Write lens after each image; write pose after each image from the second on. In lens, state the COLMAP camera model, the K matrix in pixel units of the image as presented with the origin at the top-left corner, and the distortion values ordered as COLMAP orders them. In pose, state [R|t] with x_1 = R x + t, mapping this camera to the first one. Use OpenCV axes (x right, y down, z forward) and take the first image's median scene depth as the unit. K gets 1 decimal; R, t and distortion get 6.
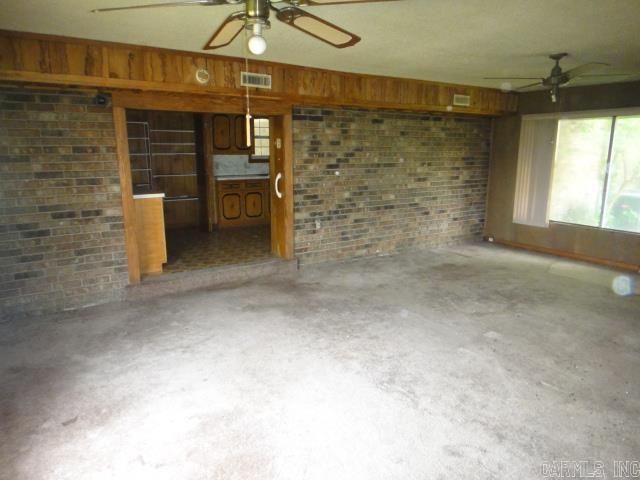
lens RADIAL K [[444.7, 0, 320.1], [0, 444.7, 240.3], [0, 0, 1]] dist [0.001626, 0.003336]
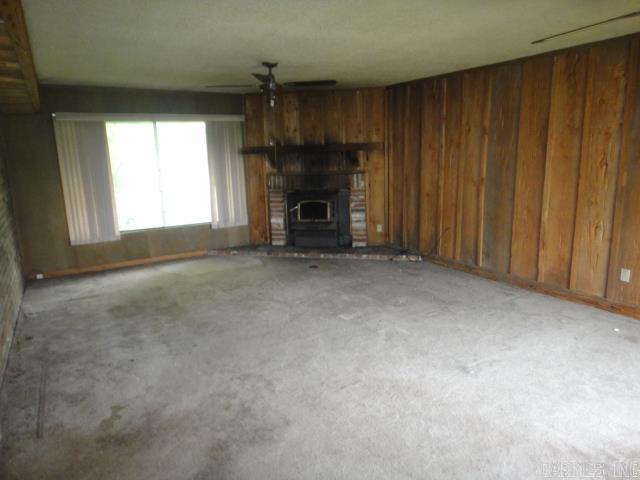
lens RADIAL K [[444.7, 0, 320.0], [0, 444.7, 237.9], [0, 0, 1]] dist [0.001626, 0.003336]
pose [[0.058423, -0.209280, 0.976109, -0.407744], [0.233678, 0.953481, 0.190442, -0.124744], [-0.970557, 0.216969, 0.104609, 0.571080]]
